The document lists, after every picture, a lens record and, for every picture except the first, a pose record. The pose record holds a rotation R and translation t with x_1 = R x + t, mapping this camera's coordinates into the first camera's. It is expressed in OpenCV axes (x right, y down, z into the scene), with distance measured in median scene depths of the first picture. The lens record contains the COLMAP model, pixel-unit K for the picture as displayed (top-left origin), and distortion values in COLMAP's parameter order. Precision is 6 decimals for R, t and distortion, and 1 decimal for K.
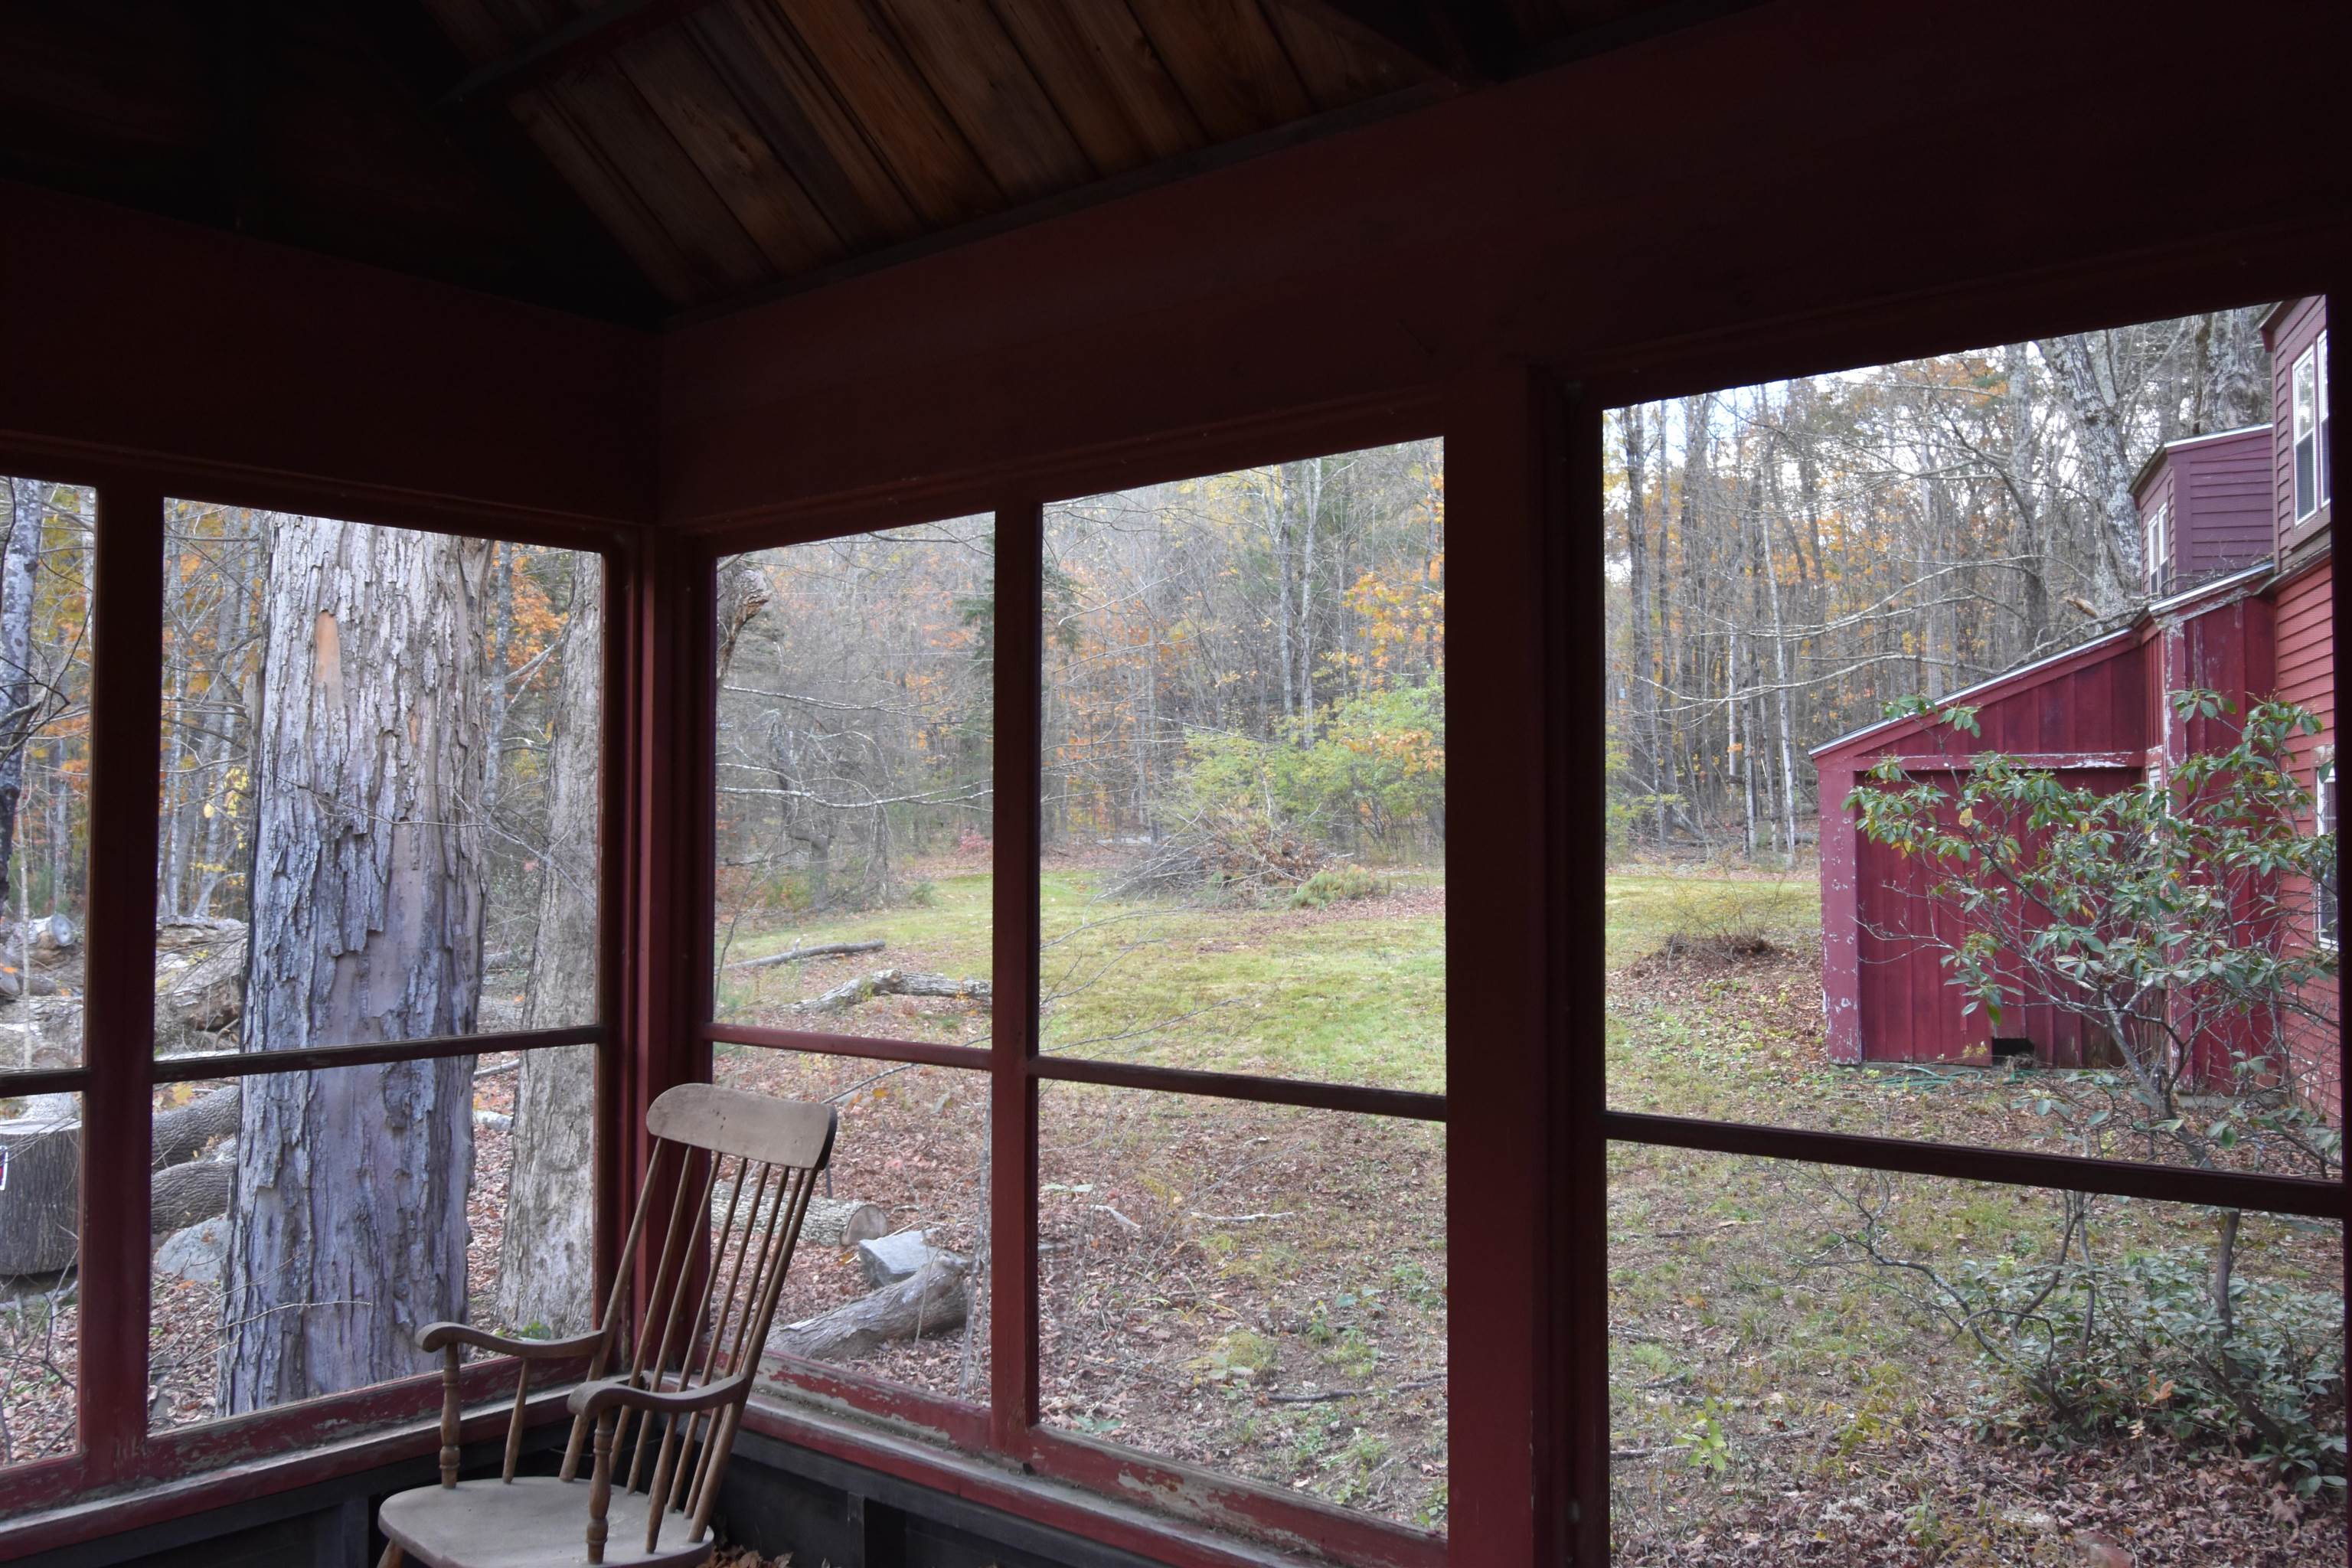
lens RADIAL K [[1908.0, 0, 1176.4], [0, 1908.0, 786.0], [0, 0, 1]] dist [-0.004267, -0.008646]
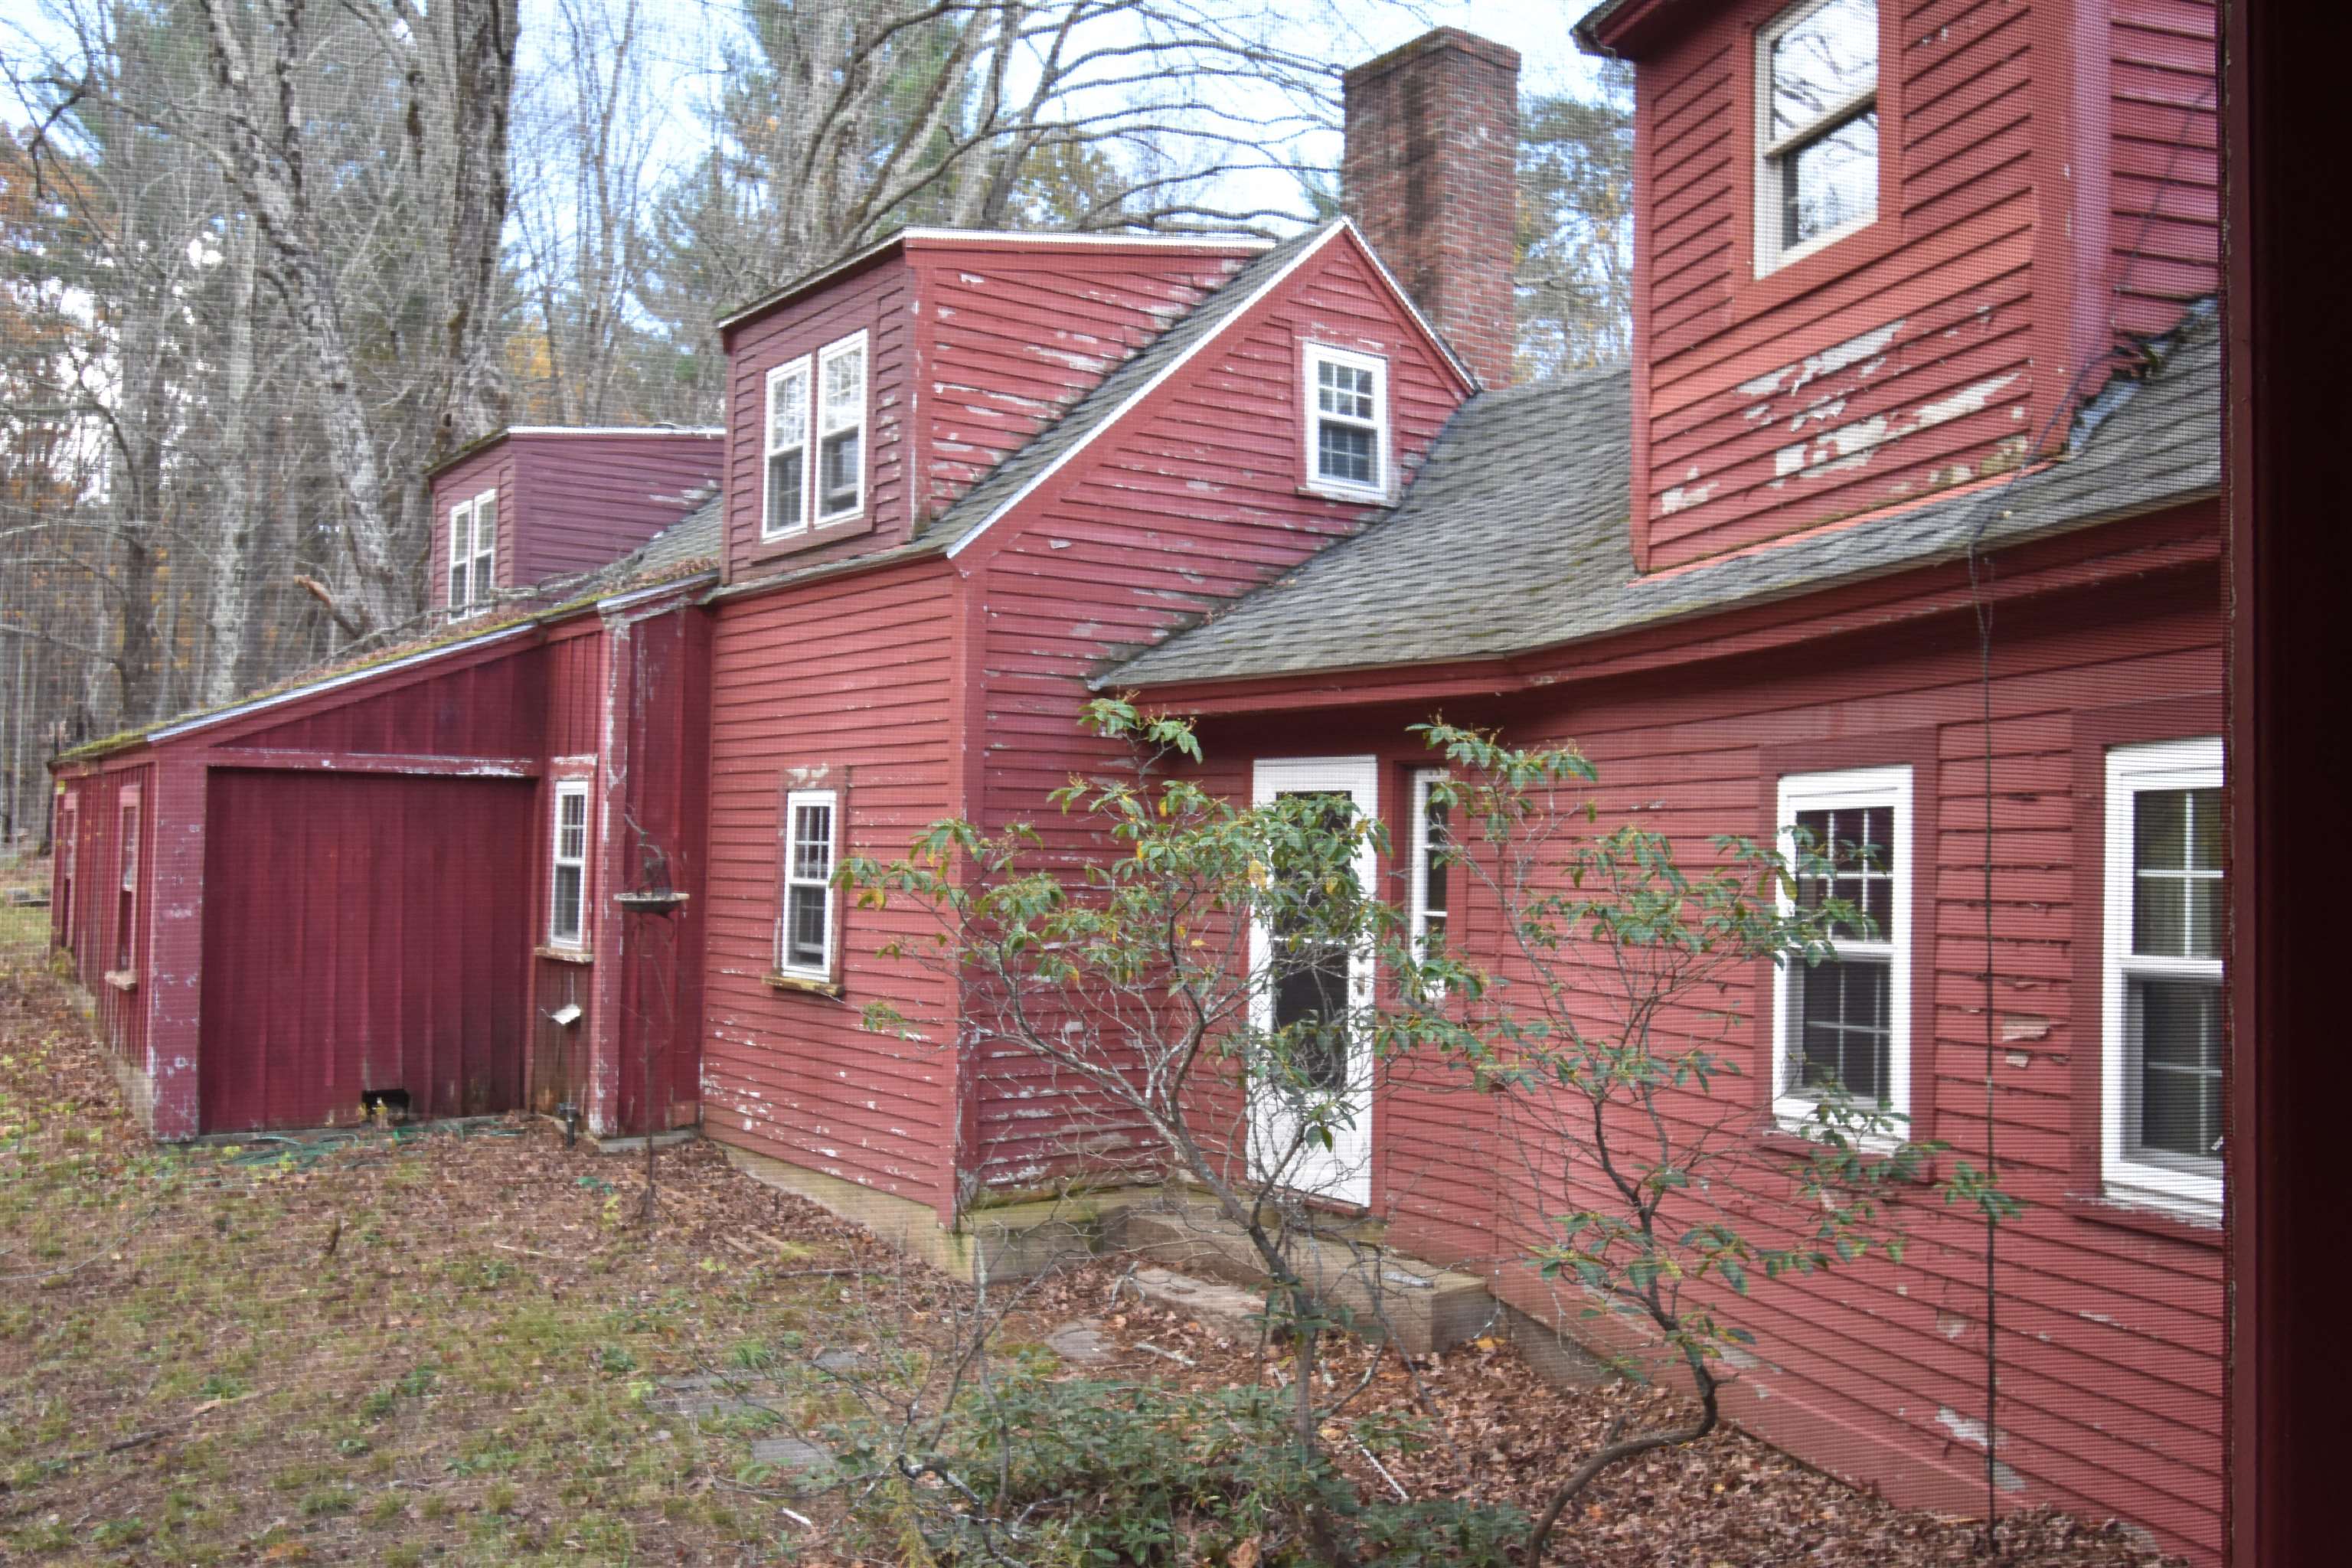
lens RADIAL K [[1908.0, 0, 1176.8], [0, 1908.0, 786.7], [0, 0, 1]] dist [-0.004267, -0.008646]
pose [[0.538680, 0.040398, 0.841541, -0.088546], [-0.043114, 0.998863, -0.020352, -0.000212], [-0.841406, -0.025319, 0.539809, 0.242333]]
